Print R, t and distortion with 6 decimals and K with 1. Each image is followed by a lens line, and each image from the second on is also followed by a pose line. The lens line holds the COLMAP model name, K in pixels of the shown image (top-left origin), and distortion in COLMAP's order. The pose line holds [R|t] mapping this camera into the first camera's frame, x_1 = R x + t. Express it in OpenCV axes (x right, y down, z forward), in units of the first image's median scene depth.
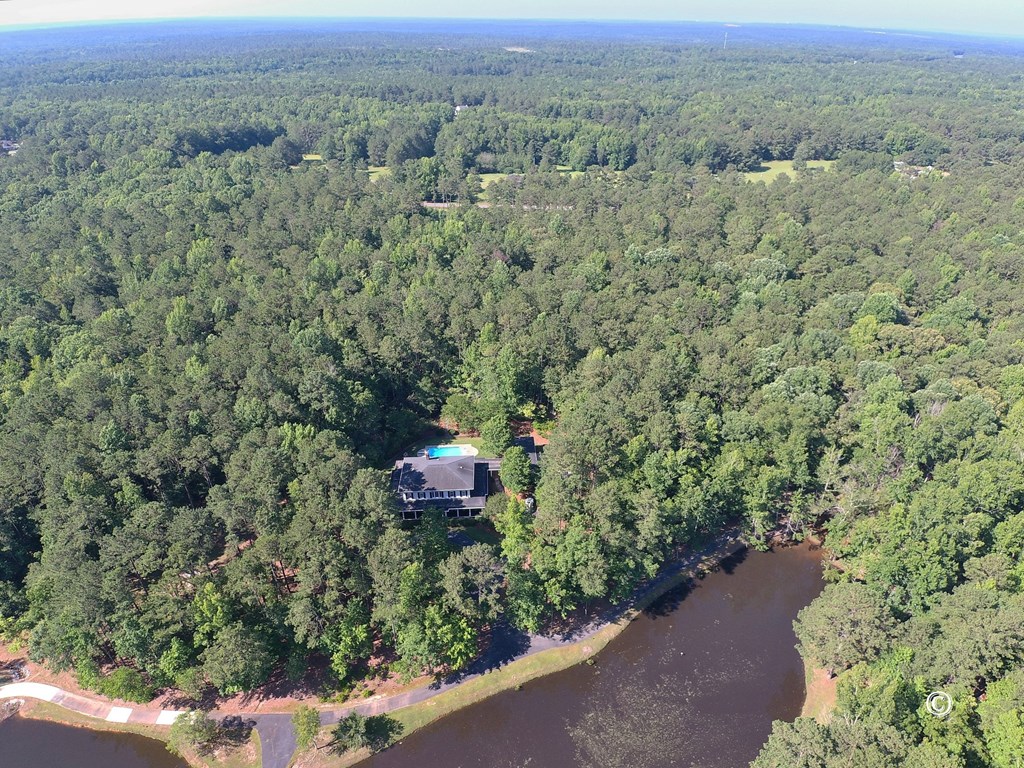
lens RADIAL K [[636.0, 0, 536.2], [0, 636.0, 386.8], [0, 0, 1]] dist [0.114553, -0.132975]
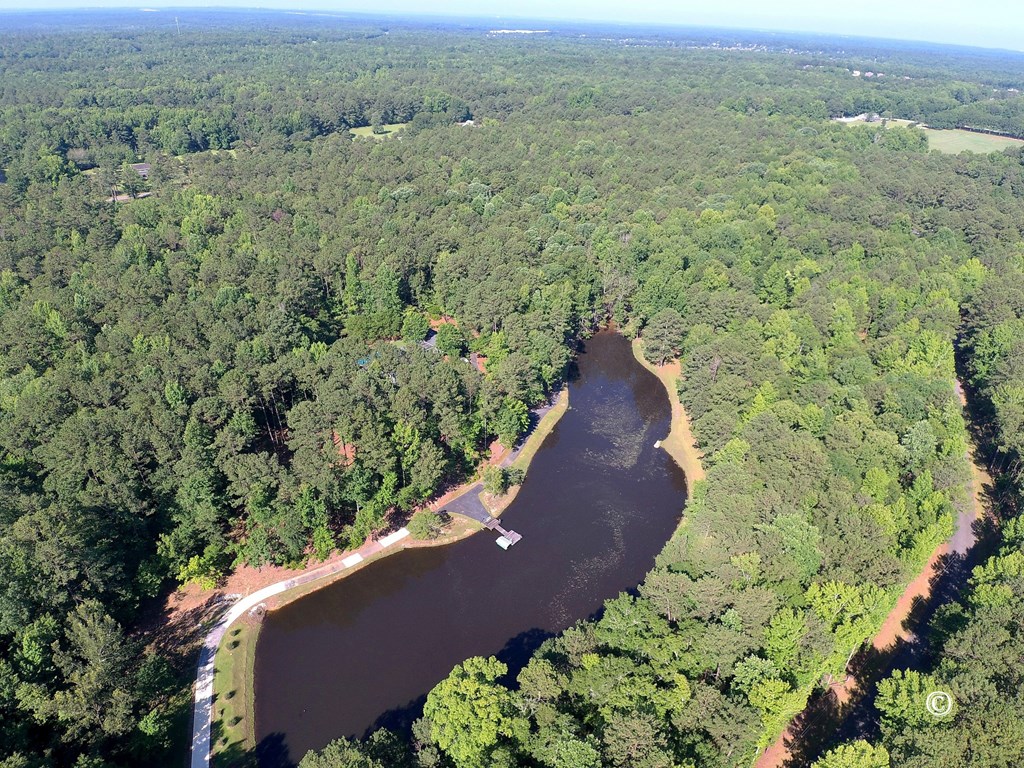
lens RADIAL K [[636.0, 0, 536.2], [0, 636.0, 386.8], [0, 0, 1]] dist [0.114553, -0.132975]
pose [[0.717747, -0.341014, 0.607083, -0.818542], [0.327440, 0.934748, 0.137943, 0.099295], [-0.614510, 0.099775, 0.782574, -0.206981]]
